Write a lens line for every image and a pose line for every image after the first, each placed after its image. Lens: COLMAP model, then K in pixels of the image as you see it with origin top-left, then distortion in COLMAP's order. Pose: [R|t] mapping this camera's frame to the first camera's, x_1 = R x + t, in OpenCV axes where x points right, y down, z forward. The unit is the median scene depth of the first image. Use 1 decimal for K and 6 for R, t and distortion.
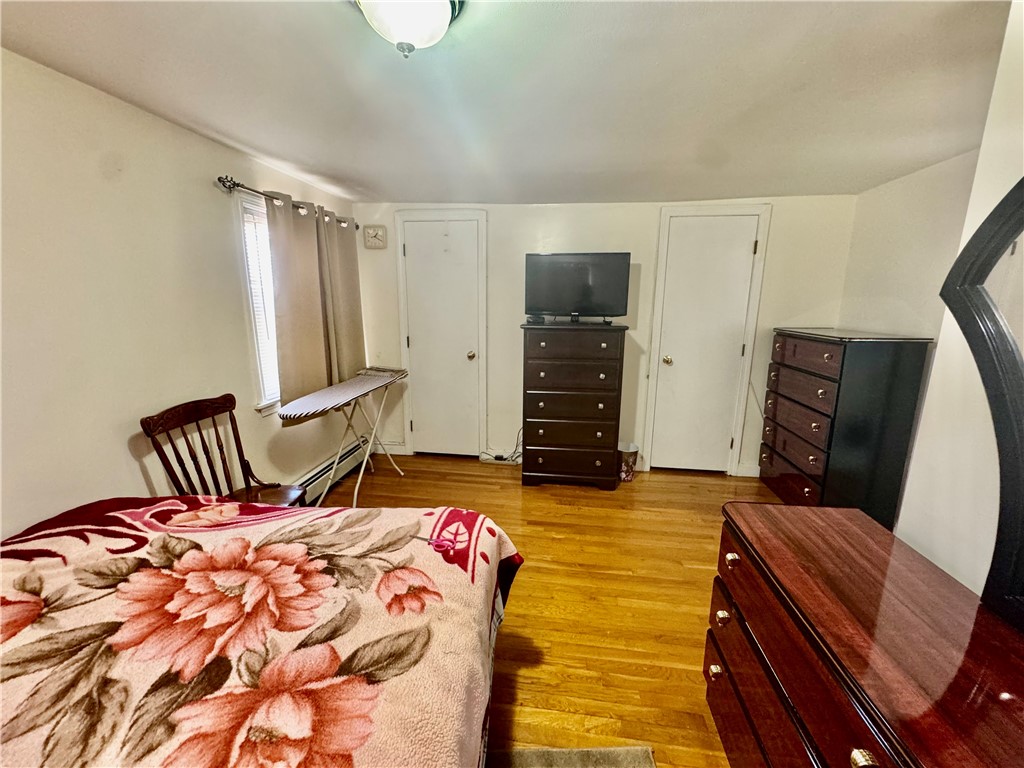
lens RADIAL K [[414.5, 0, 510.8], [0, 414.5, 388.4], [0, 0, 1]] dist [-0.002633, 0.001039]
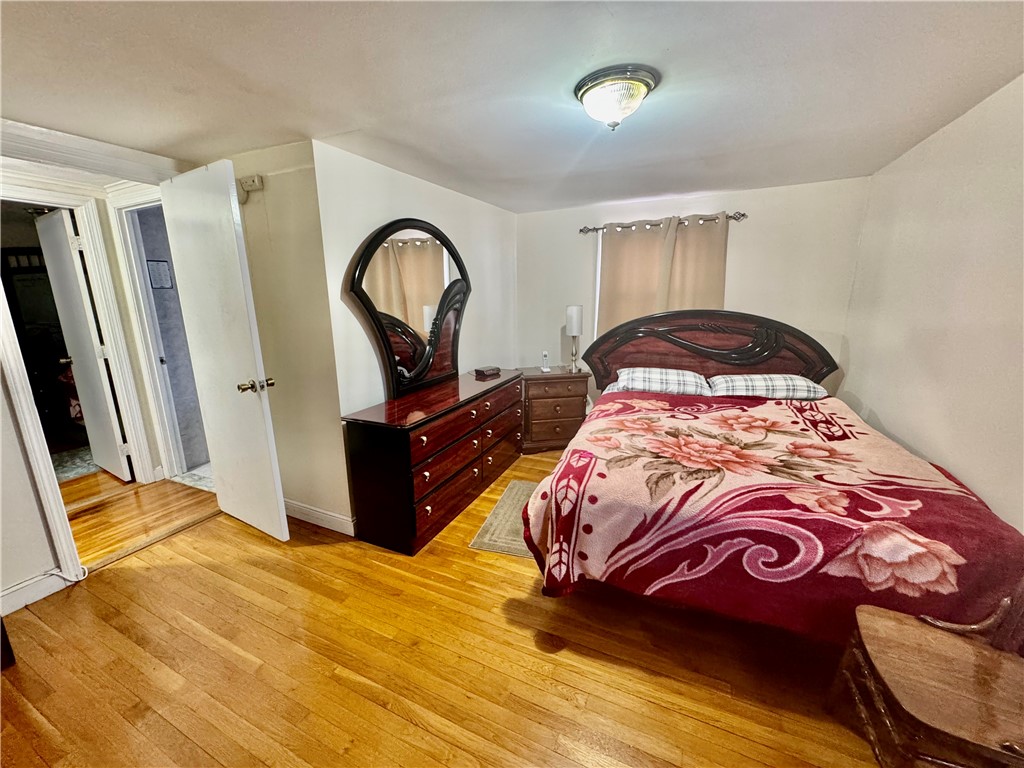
lens RADIAL K [[414.5, 0, 509.2], [0, 414.5, 383.8], [0, 0, 1]] dist [-0.002633, 0.001039]
pose [[-0.955125, -0.059785, 0.290105, -0.343794], [0.067584, 0.909598, 0.409957, -0.547364], [-0.288388, 0.411166, -0.864740, 2.502948]]
